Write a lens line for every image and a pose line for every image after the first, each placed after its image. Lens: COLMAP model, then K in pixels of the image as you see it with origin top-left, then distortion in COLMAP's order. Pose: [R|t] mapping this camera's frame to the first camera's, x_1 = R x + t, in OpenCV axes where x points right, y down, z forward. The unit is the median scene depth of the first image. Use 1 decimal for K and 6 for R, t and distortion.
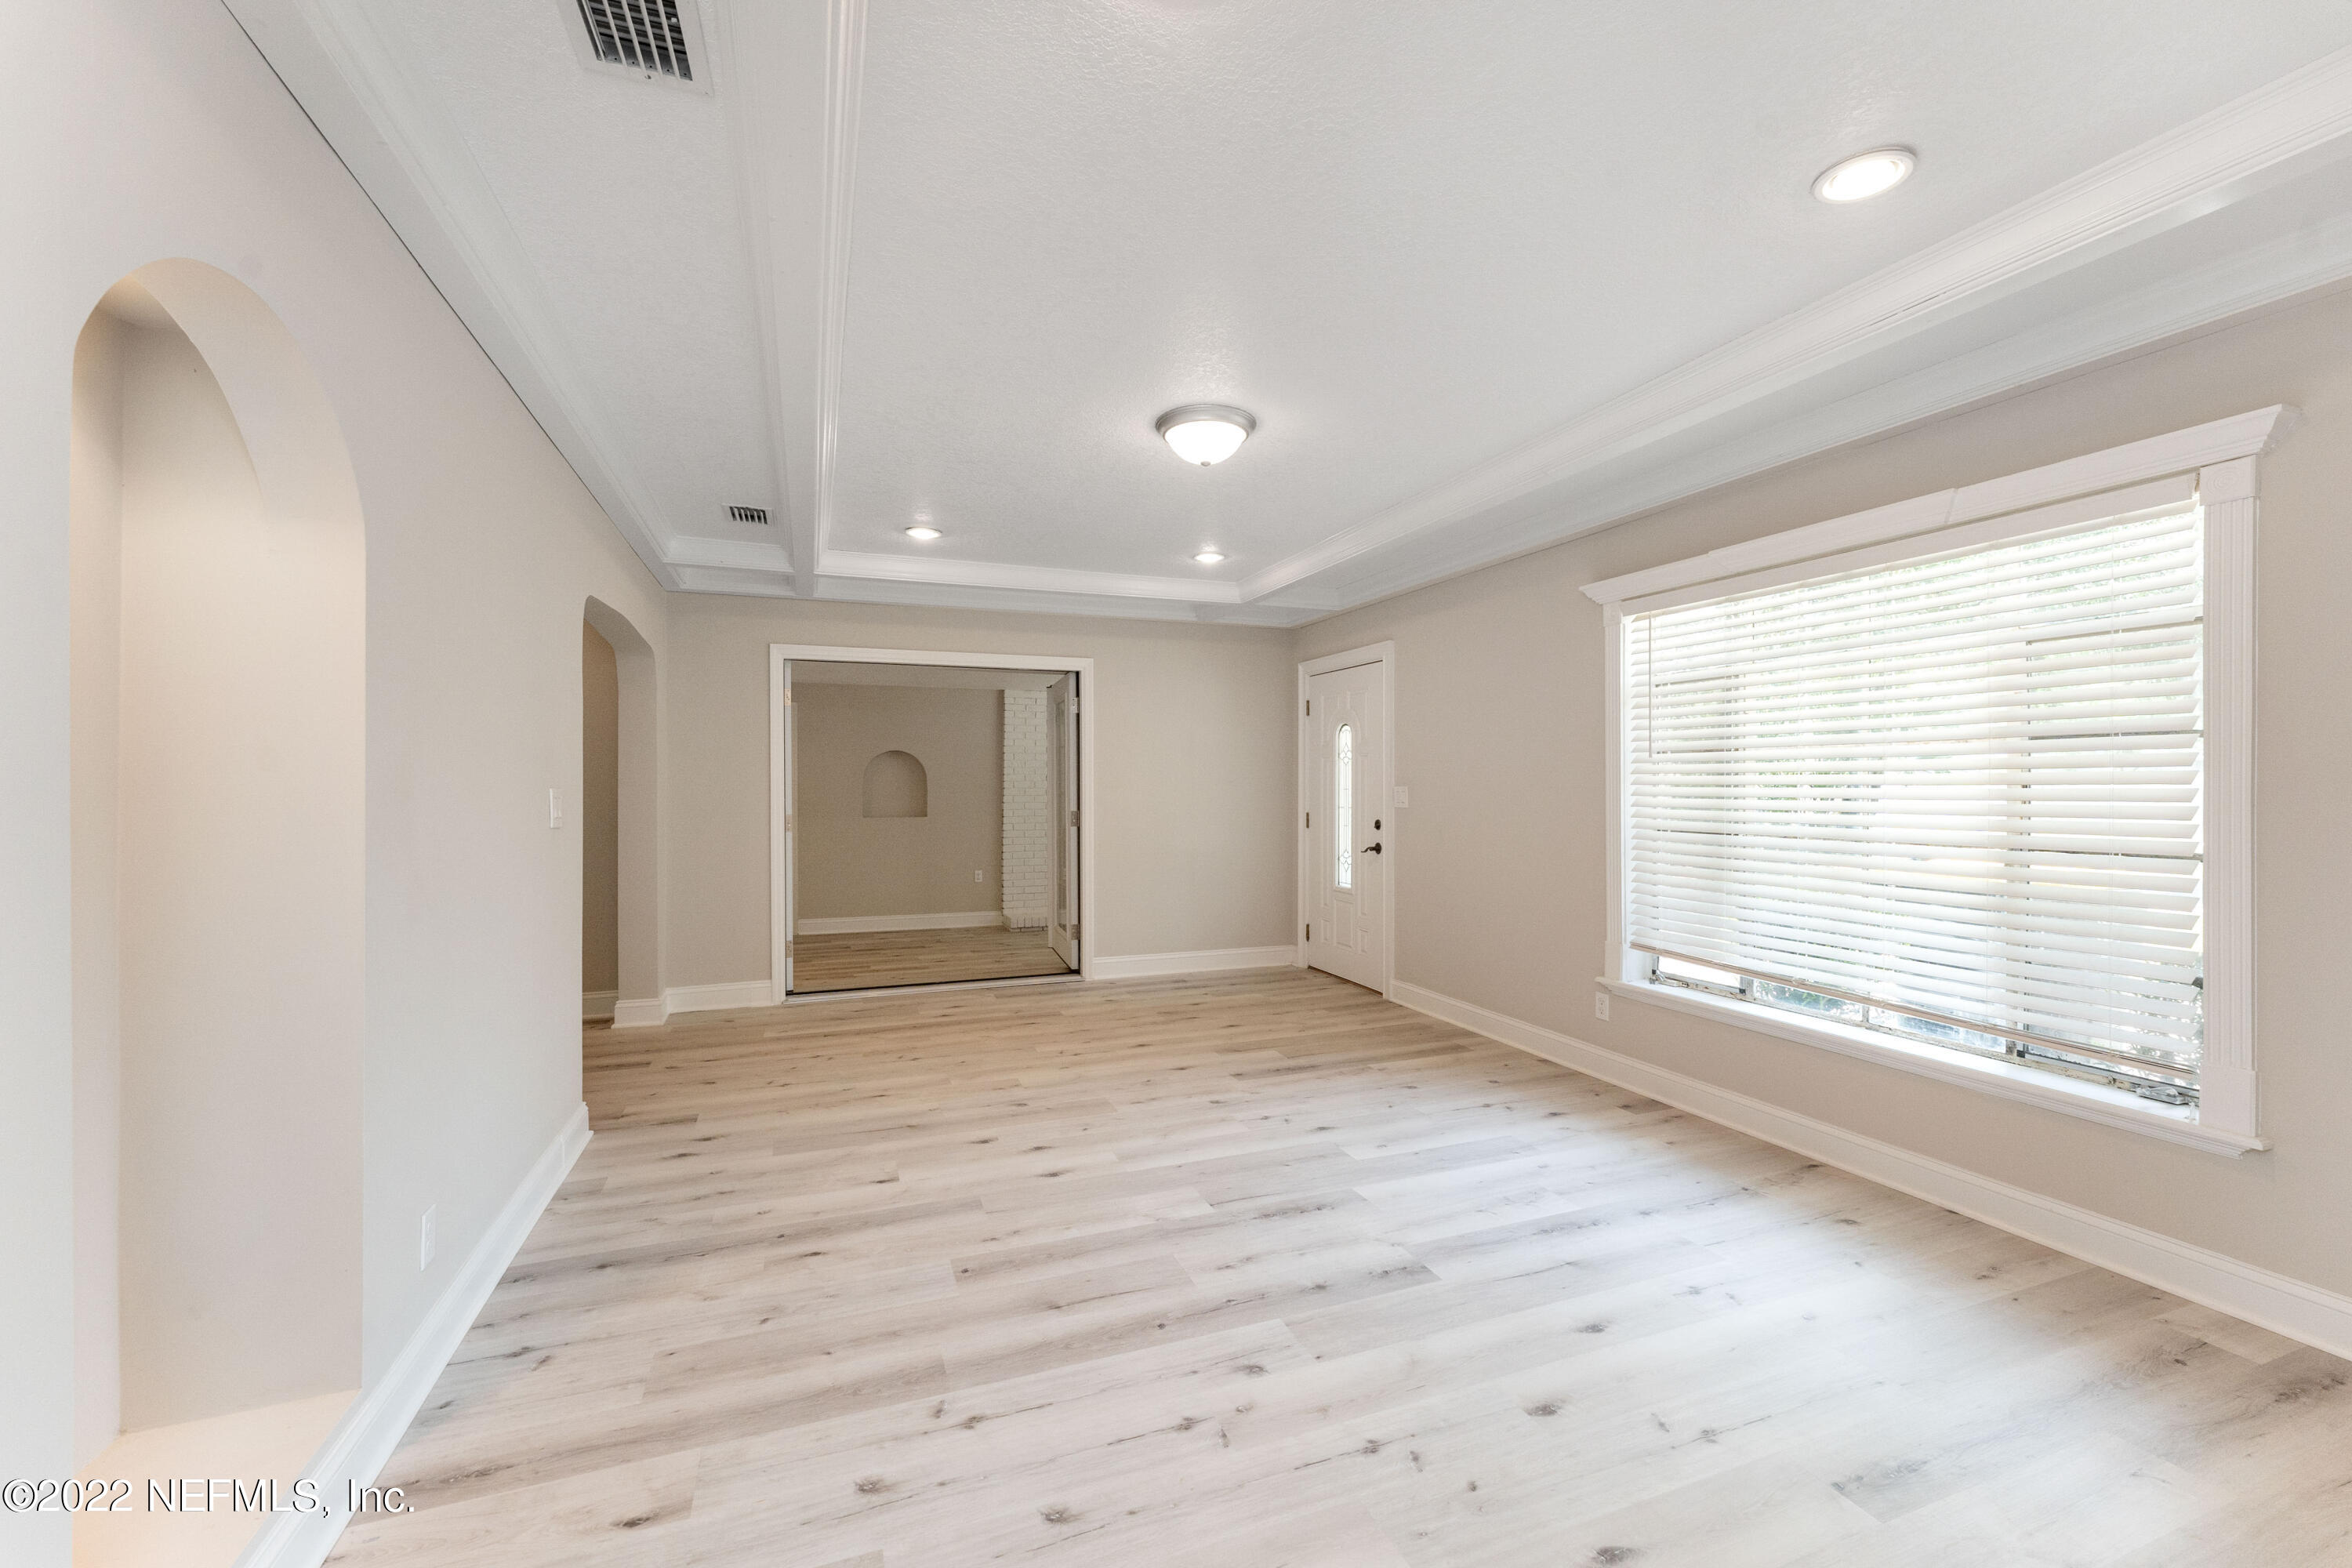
lens RADIAL K [[967.2, 0, 1199.5], [0, 967.2, 787.0], [0, 0, 1]] dist [-0.000848, 0.000028]
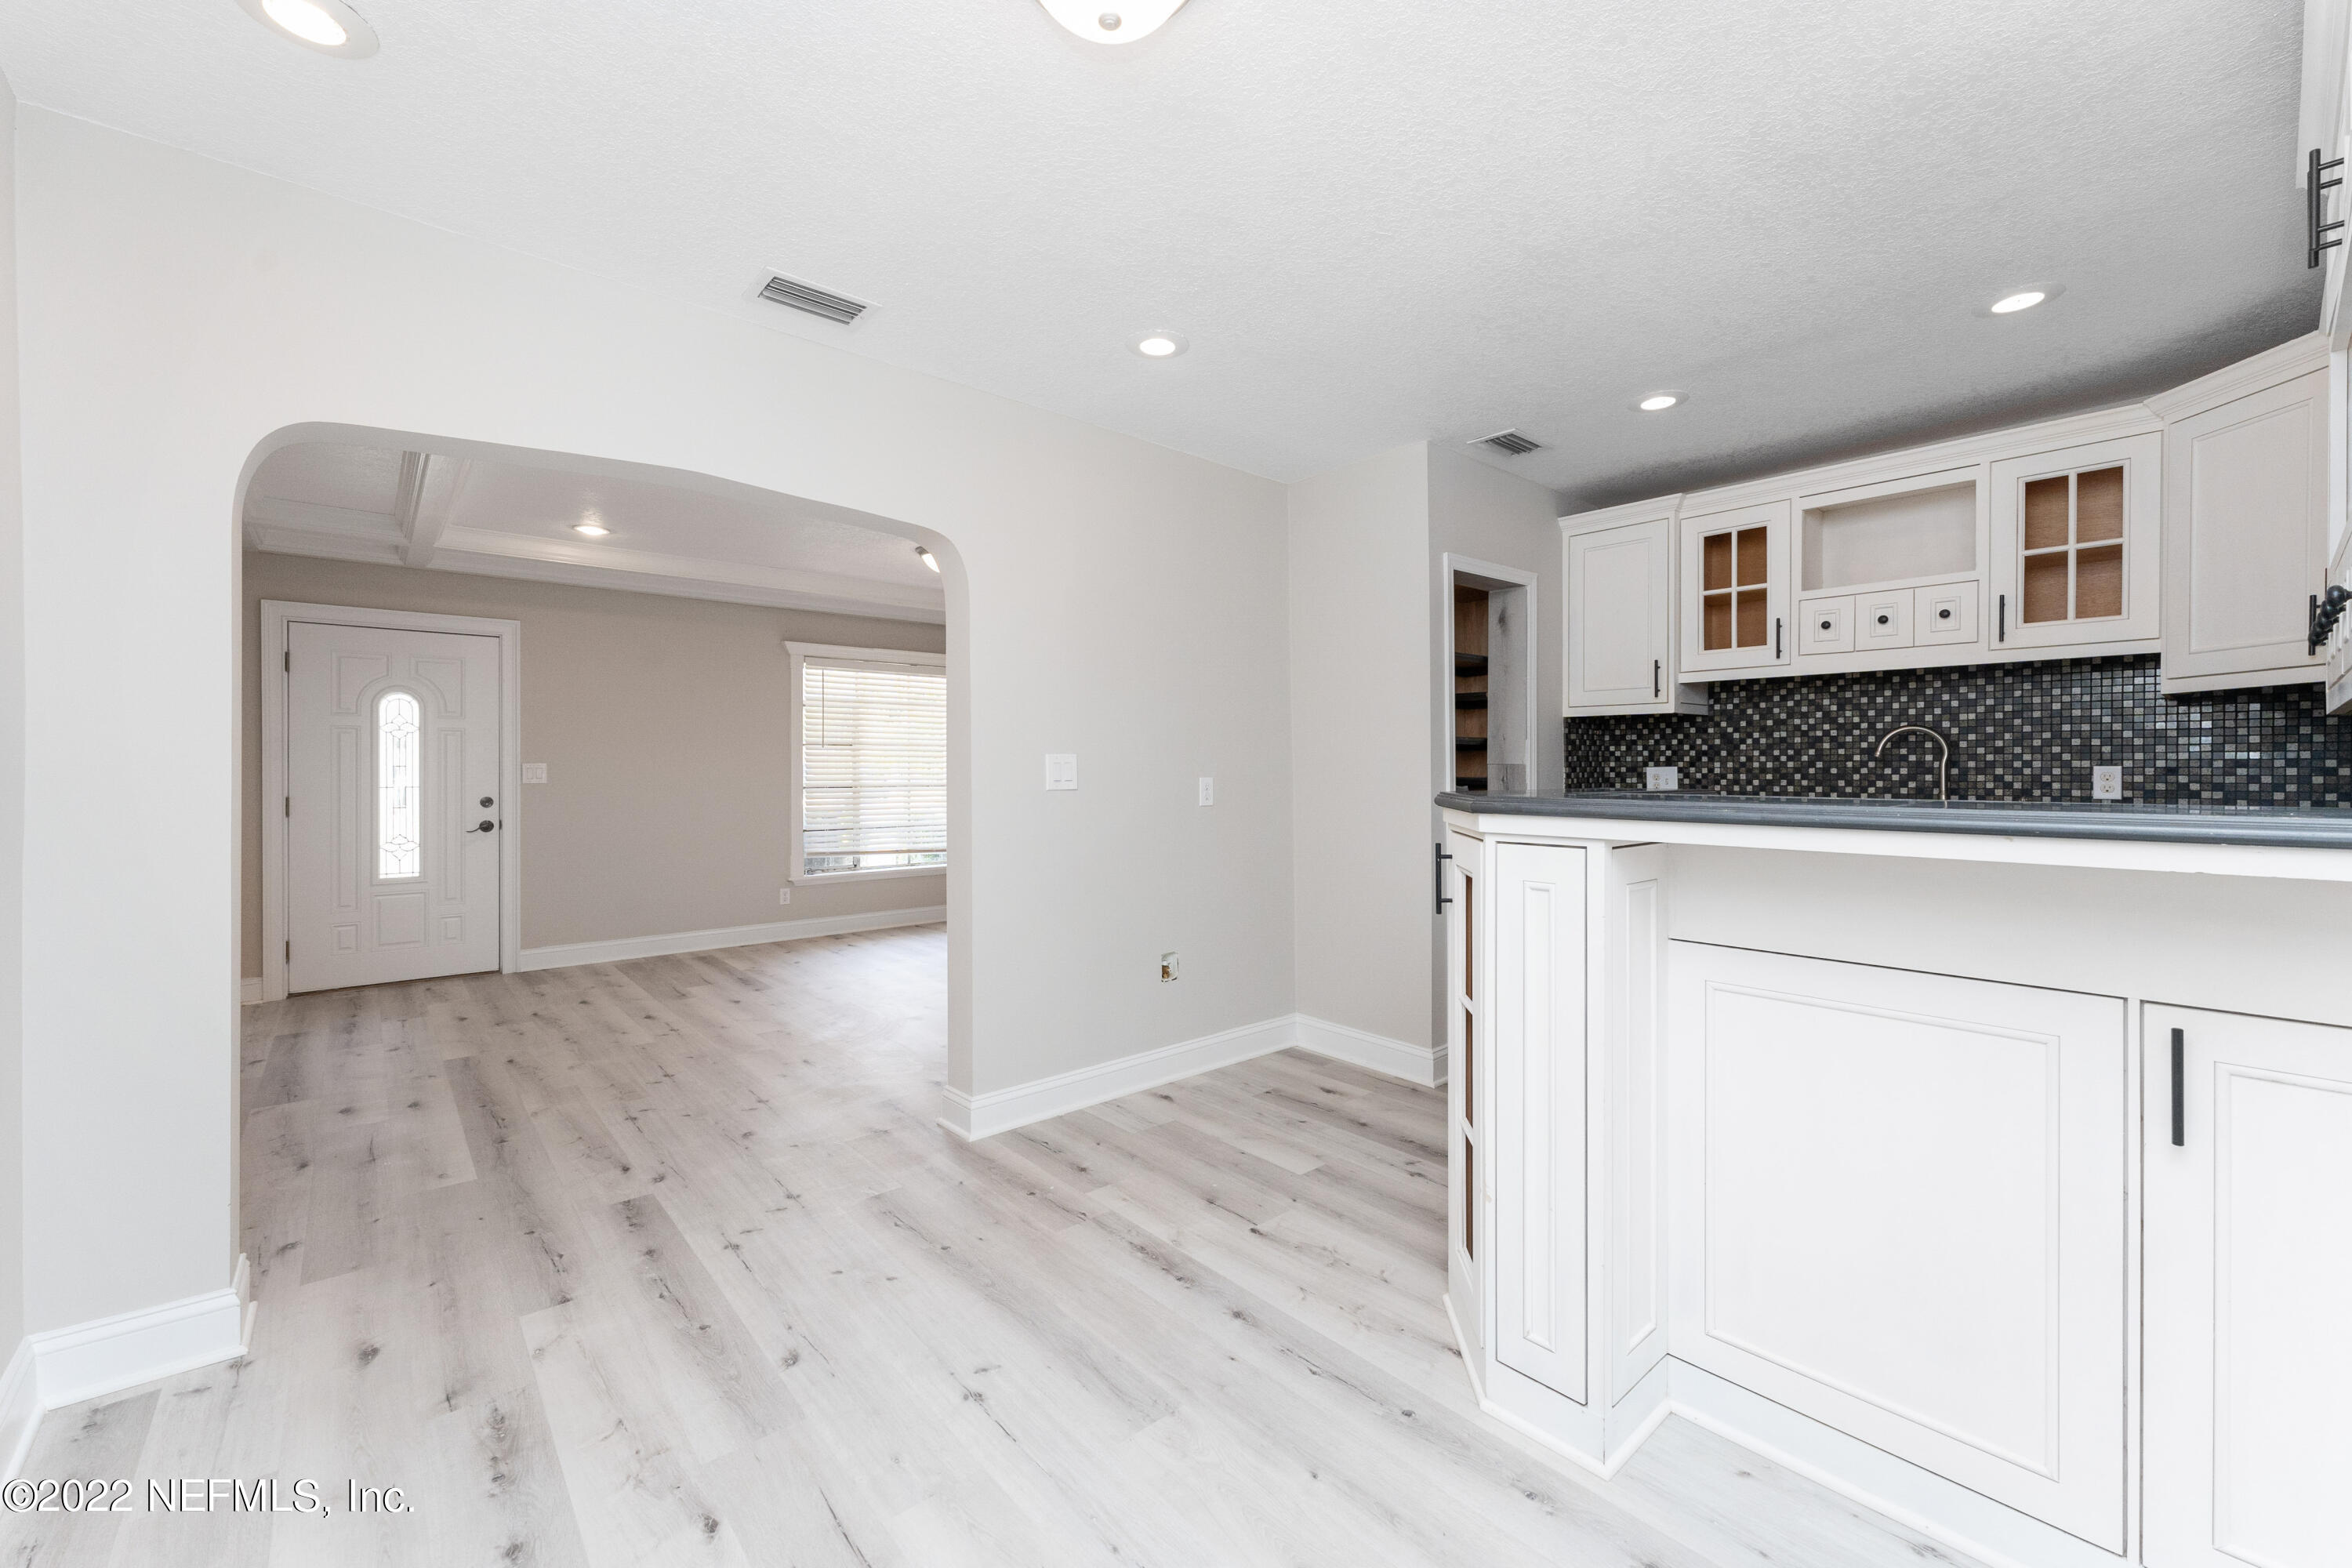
lens RADIAL K [[948.6, 0, 1168.2], [0, 948.6, 771.2], [0, 0, 1]] dist [-0.002186, 0.000214]
pose [[-0.331339, -0.002278, 0.943509, -1.697617], [0.007811, 0.999956, 0.005157, 0.014347], [-0.943480, 0.009078, -0.331306, 1.177720]]
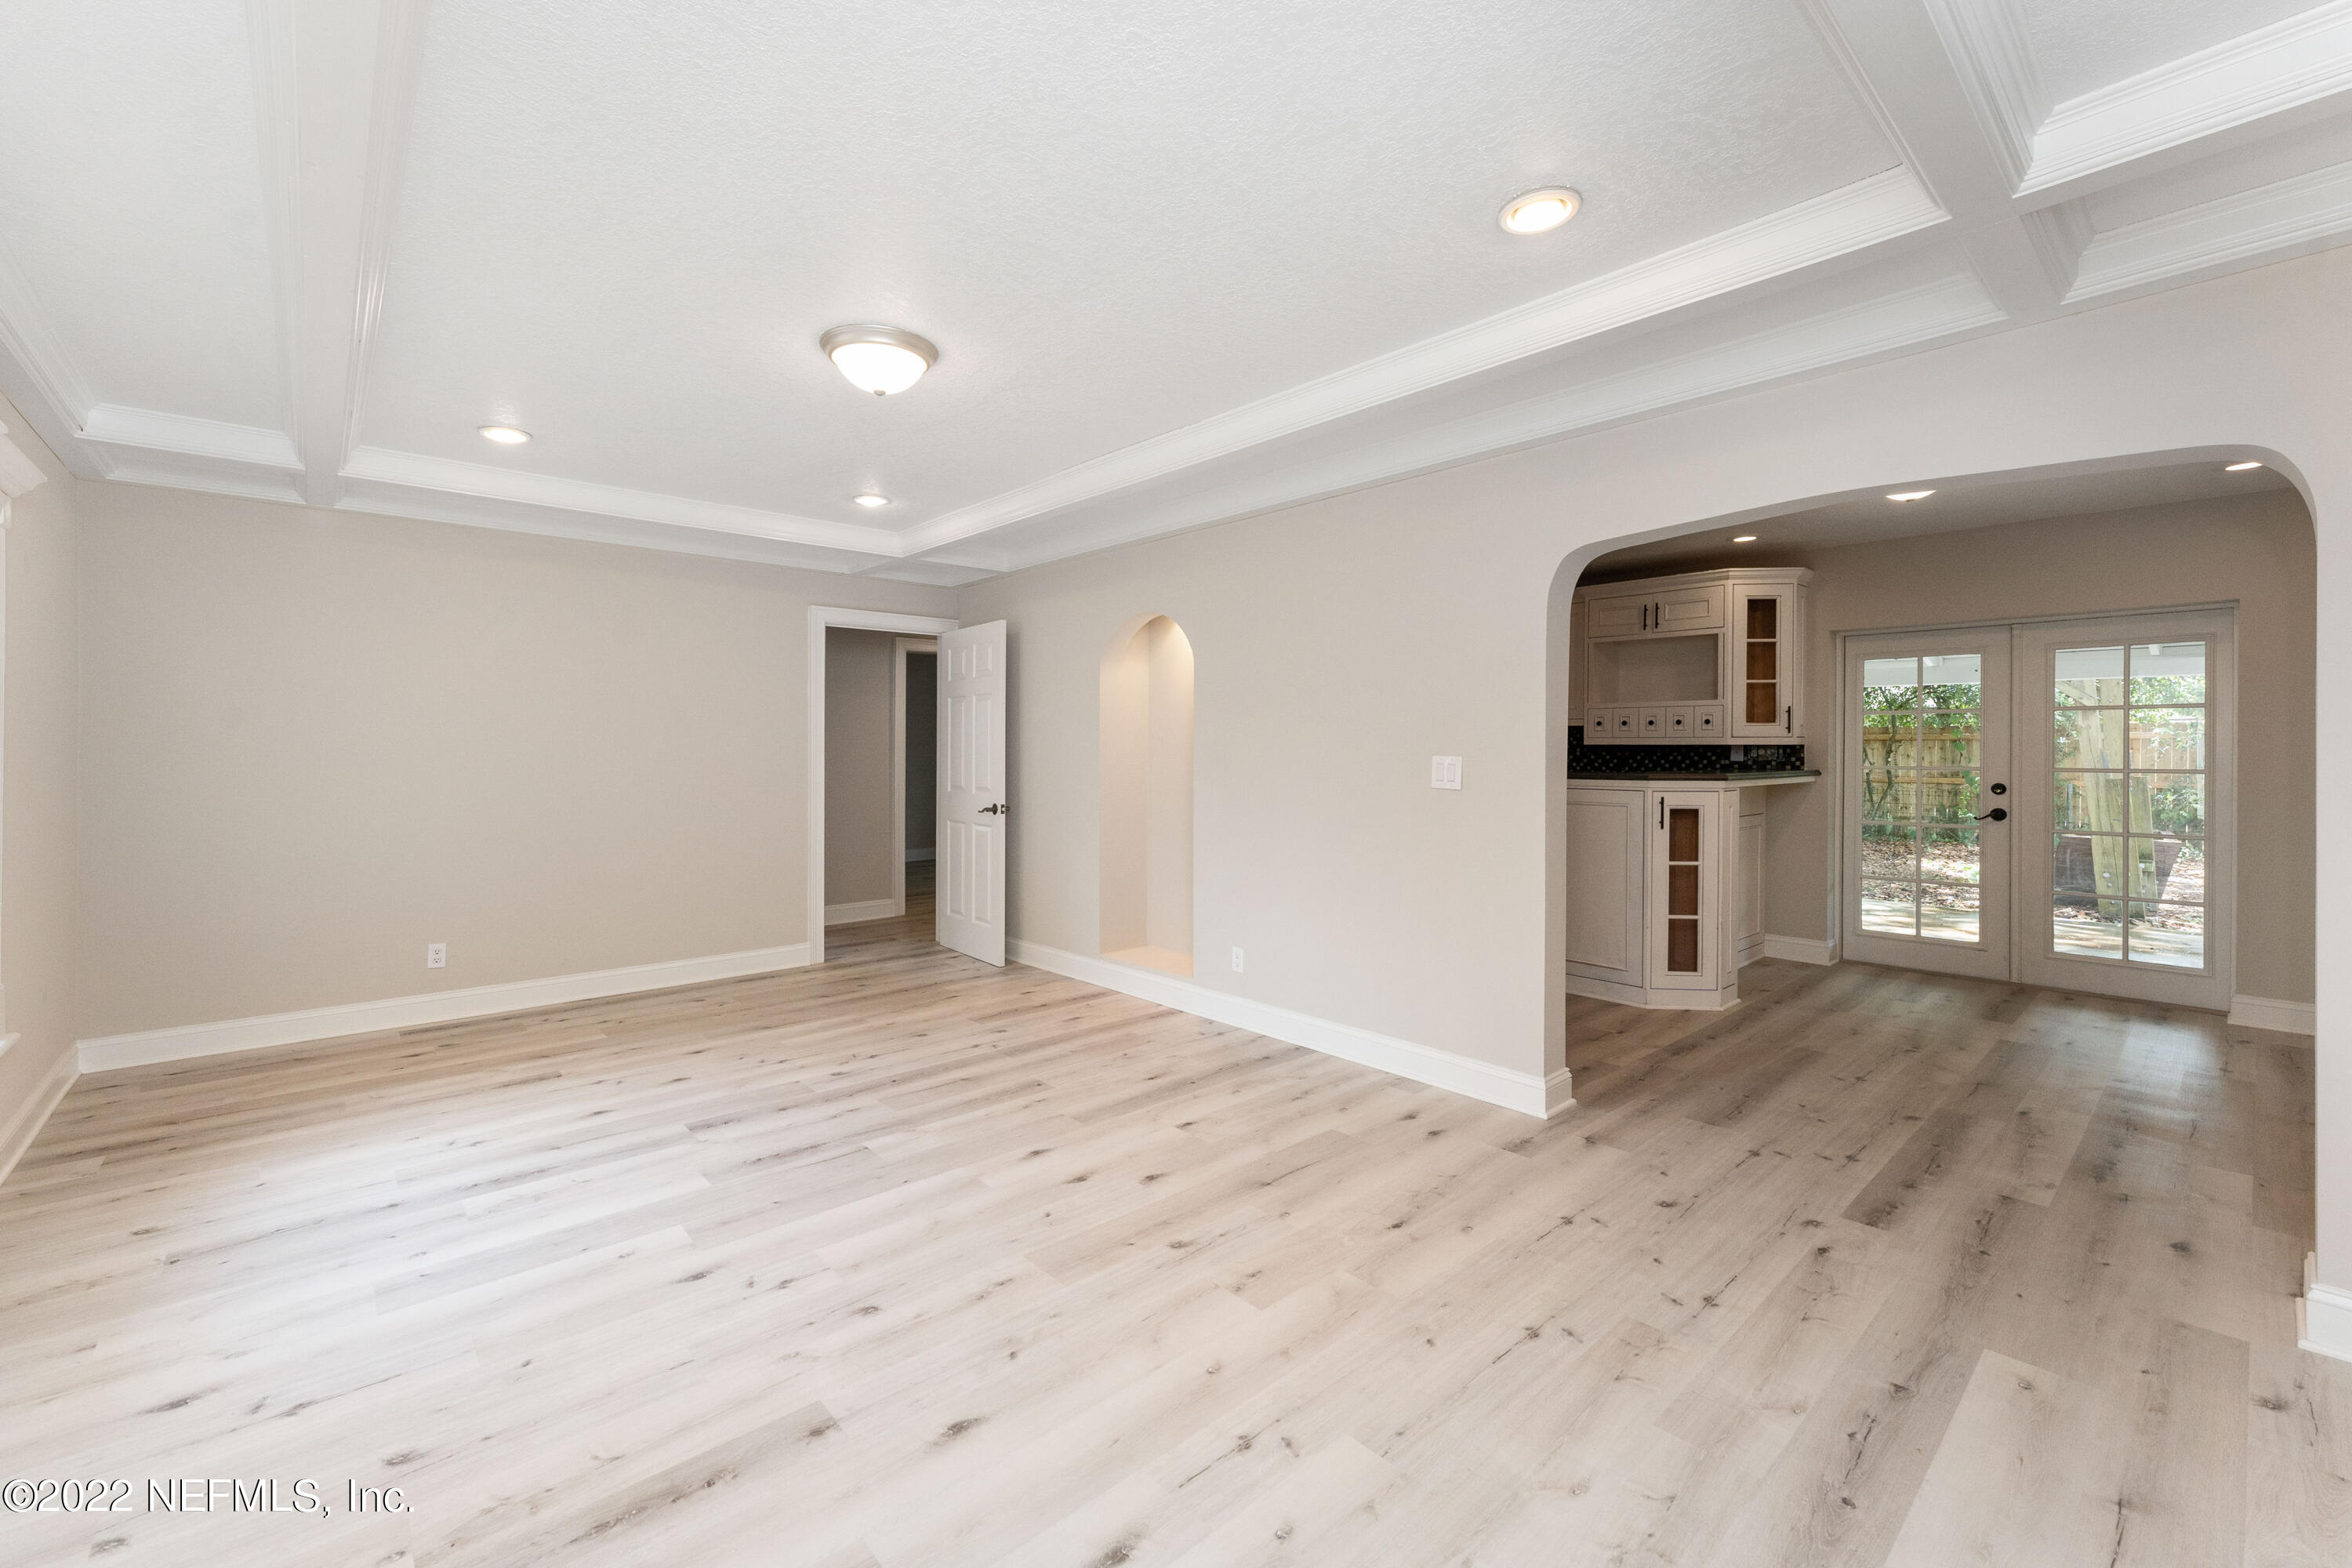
lens RADIAL K [[948.7, 0, 1167.7], [0, 948.7, 747.2], [0, 0, 1]] dist [-0.001077, 0.000574]
pose [[-0.941358, 0.001232, -0.337407, 0.047271], [0.001026, 0.999999, 0.000788, -0.012593], [0.337407, 0.000396, -0.941359, 1.898196]]
